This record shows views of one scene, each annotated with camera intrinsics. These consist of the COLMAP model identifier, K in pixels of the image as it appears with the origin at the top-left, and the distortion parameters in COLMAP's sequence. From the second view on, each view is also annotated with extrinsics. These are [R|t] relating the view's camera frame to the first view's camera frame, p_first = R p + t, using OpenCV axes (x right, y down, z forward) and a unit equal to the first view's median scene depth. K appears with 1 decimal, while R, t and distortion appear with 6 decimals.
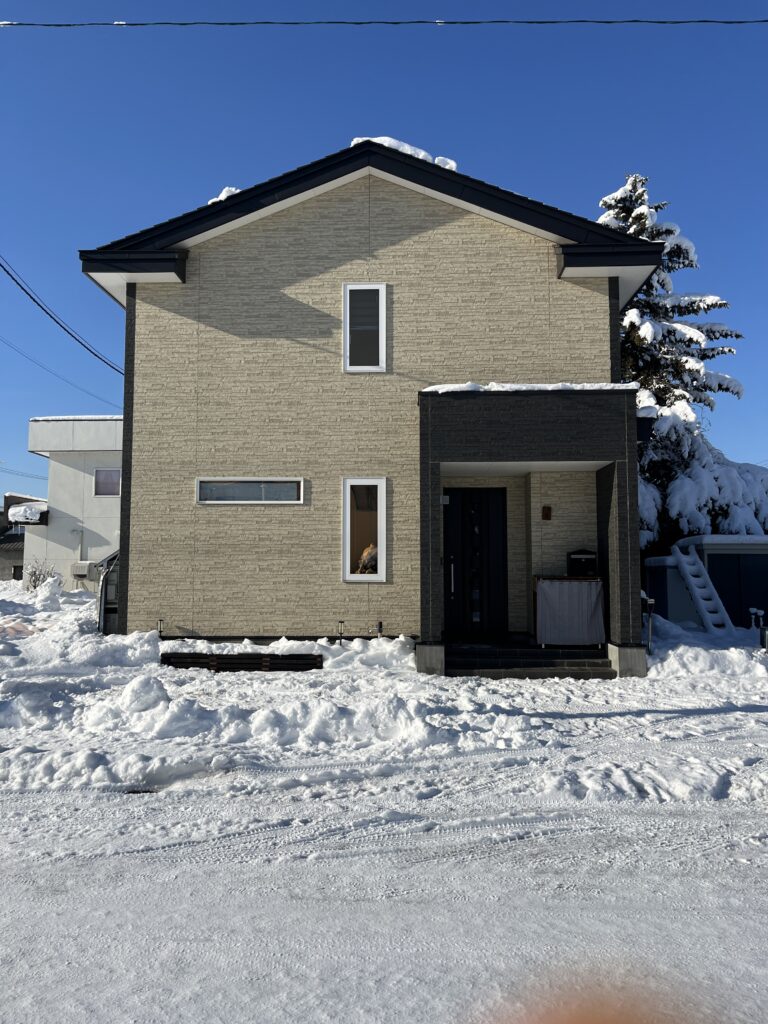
lens RADIAL K [[780.7, 0, 384.1], [0, 780.7, 501.7], [0, 0, 1]] dist [0.032916, -0.000844]
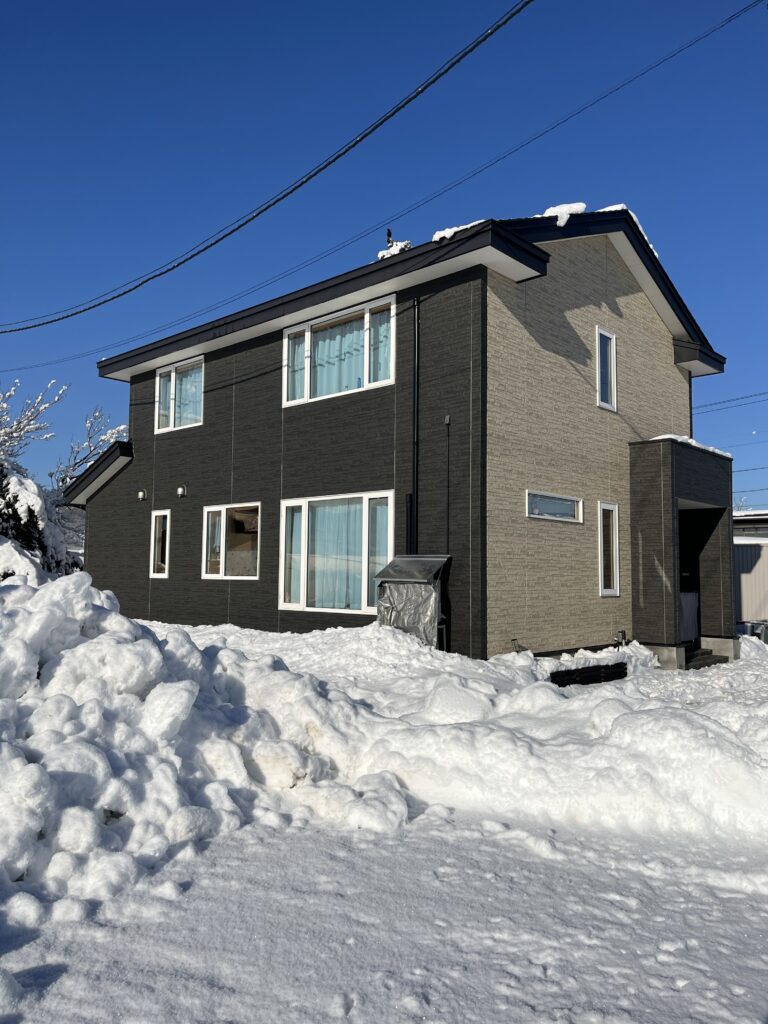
lens RADIAL K [[776.6, 0, 384.0], [0, 776.6, 512.0], [0, 0, 1]] dist [0.031440, -0.004818]
pose [[0.647079, 0.066651, 0.759504, -1.062702], [-0.073475, 0.996986, -0.024892, 0.032989], [-0.758875, -0.039698, 0.650026, 0.500253]]
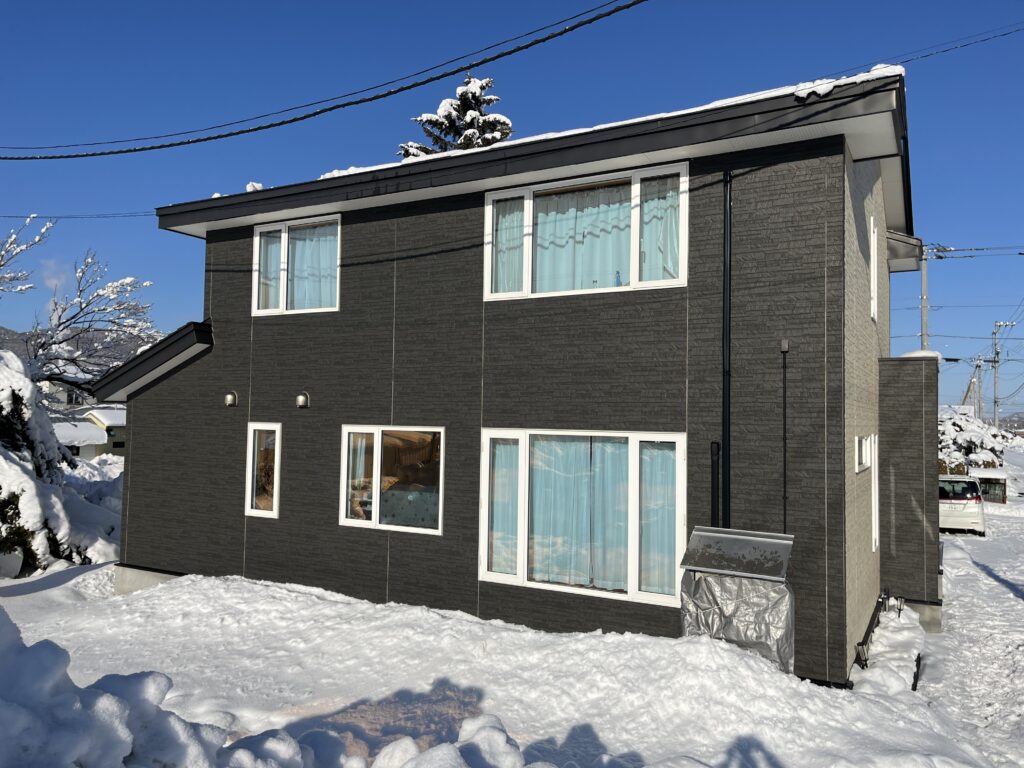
lens RADIAL K [[776.6, 0, 512.8], [0, 776.6, 381.1], [0, 0, 1]] dist [0.031440, -0.004818]
pose [[0.452834, 0.050751, 0.890149, -1.023325], [-0.092664, 0.995651, -0.009626, -0.044315], [-0.886766, -0.078126, 0.455568, 0.936791]]
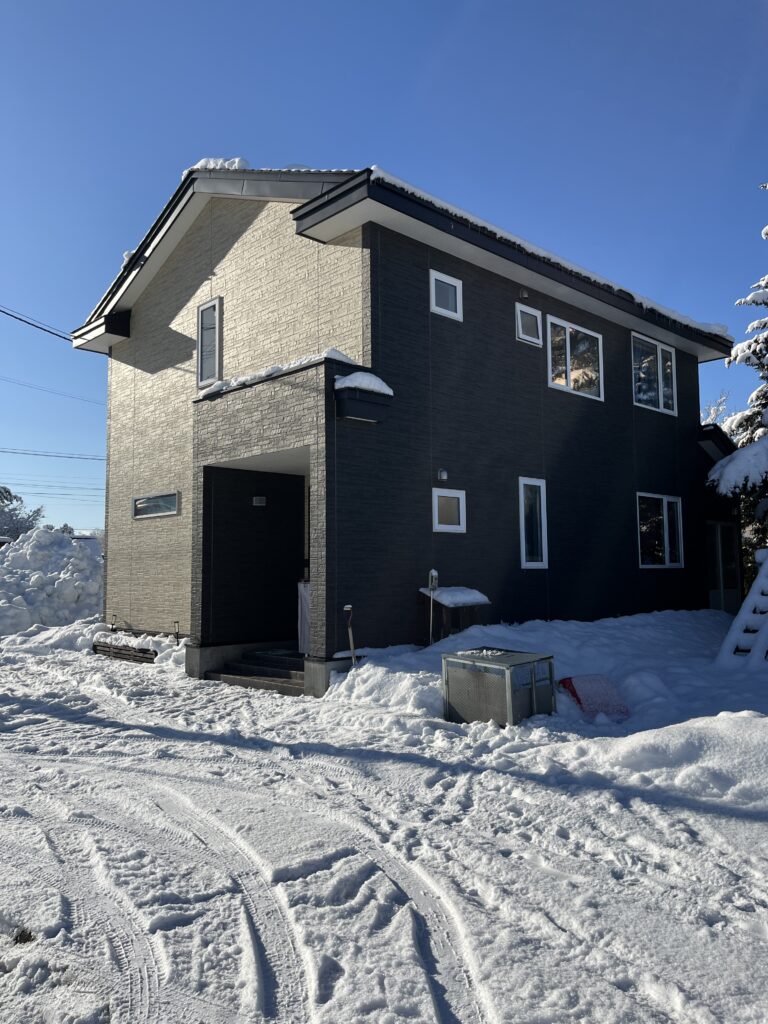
lens RADIAL K [[774.0, 0, 386.5], [0, 774.0, 506.5], [0, 0, 1]] dist [0.027752, 0.000164]
pose [[0.722811, -0.065483, -0.687937, 0.849255], [0.065785, 0.997499, -0.025830, 0.039716], [0.687908, -0.026586, 0.725311, 0.395713]]
